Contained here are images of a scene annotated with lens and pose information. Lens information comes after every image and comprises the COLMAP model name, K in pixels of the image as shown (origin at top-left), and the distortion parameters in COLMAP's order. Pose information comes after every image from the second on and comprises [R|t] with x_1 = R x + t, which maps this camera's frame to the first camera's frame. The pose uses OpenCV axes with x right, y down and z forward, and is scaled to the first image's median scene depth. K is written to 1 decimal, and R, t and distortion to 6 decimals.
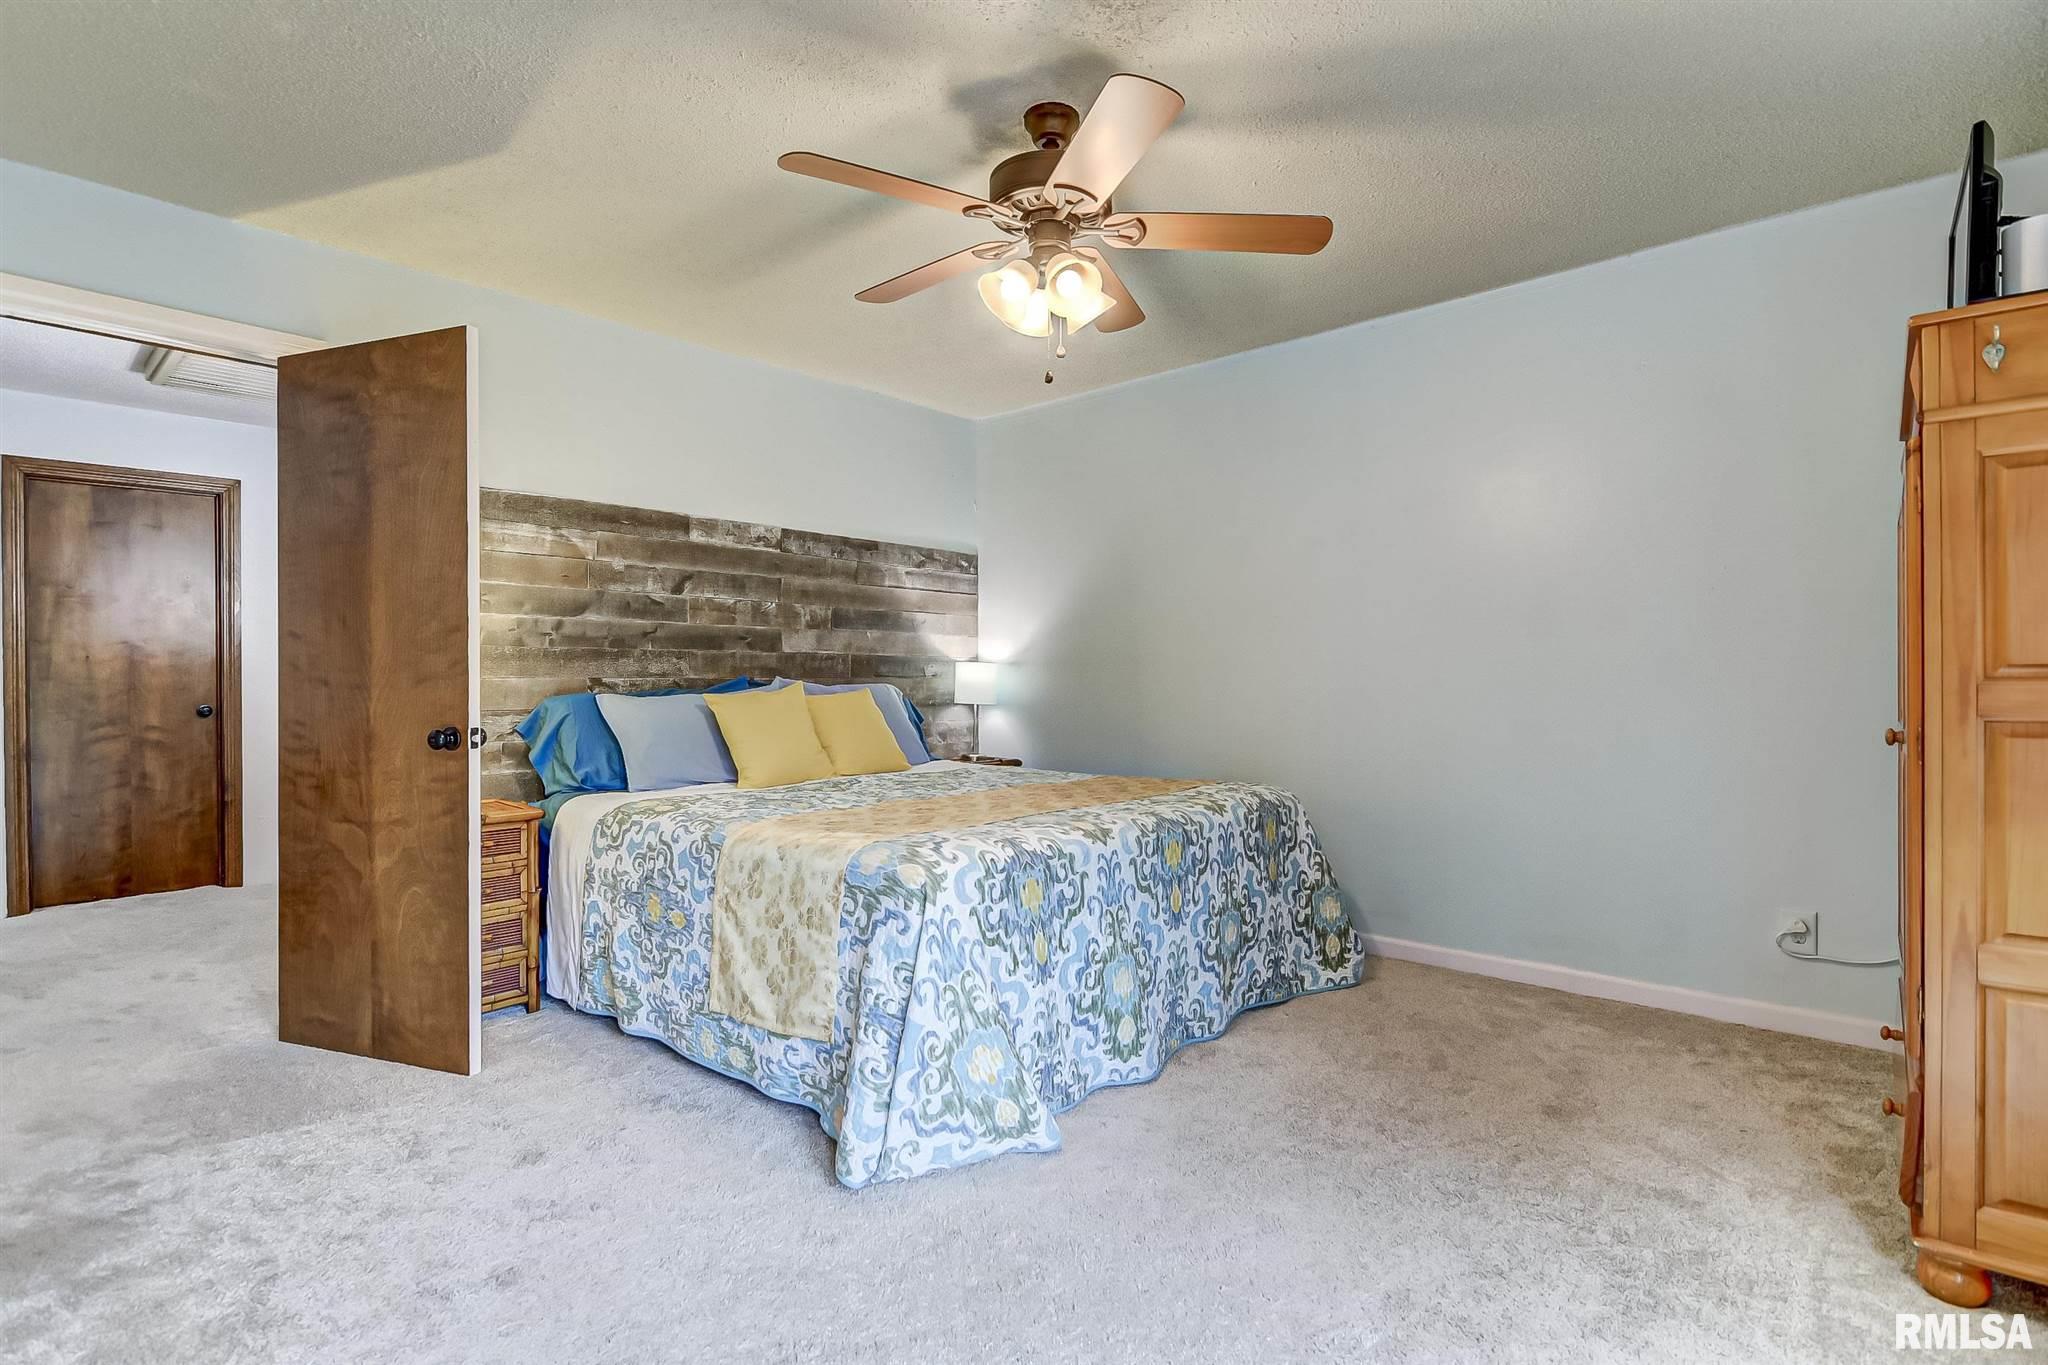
lens RADIAL K [[965.7, 0, 1021.3], [0, 965.7, 685.9], [0, 0, 1]] dist [0.005911, -0.003255]
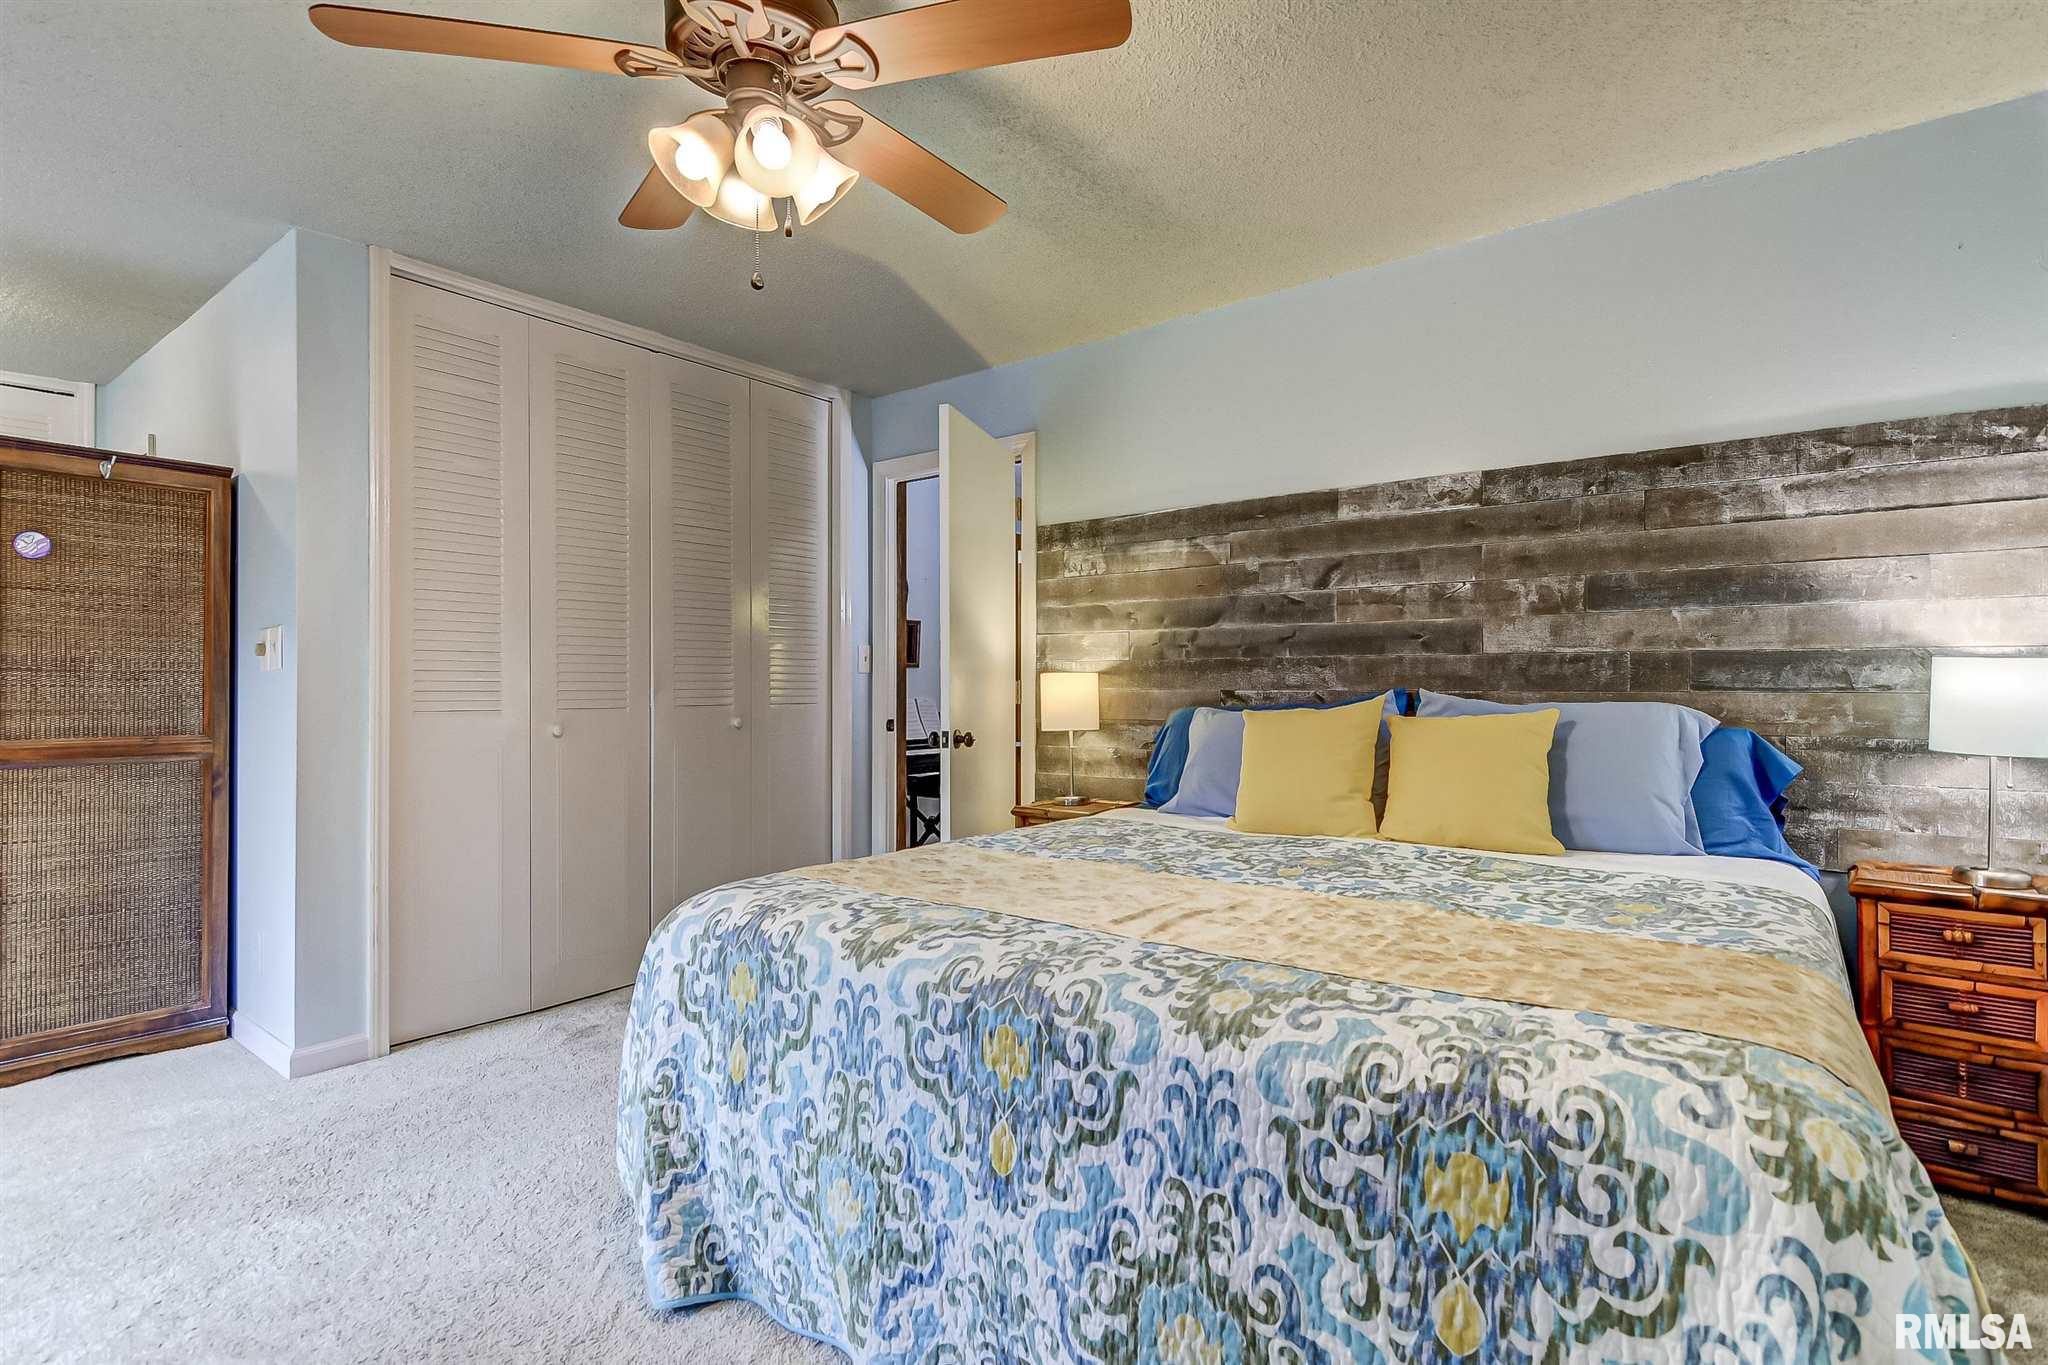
lens RADIAL K [[997.2, 0, 1024.2], [0, 997.2, 679.9], [0, 0, 1]] dist [0.001704, 0.000003]
pose [[0.066763, -0.004272, -0.997760, 0.474407], [-0.006853, 0.999965, -0.004740, -0.011403], [0.997745, 0.007154, 0.066731, 0.691007]]
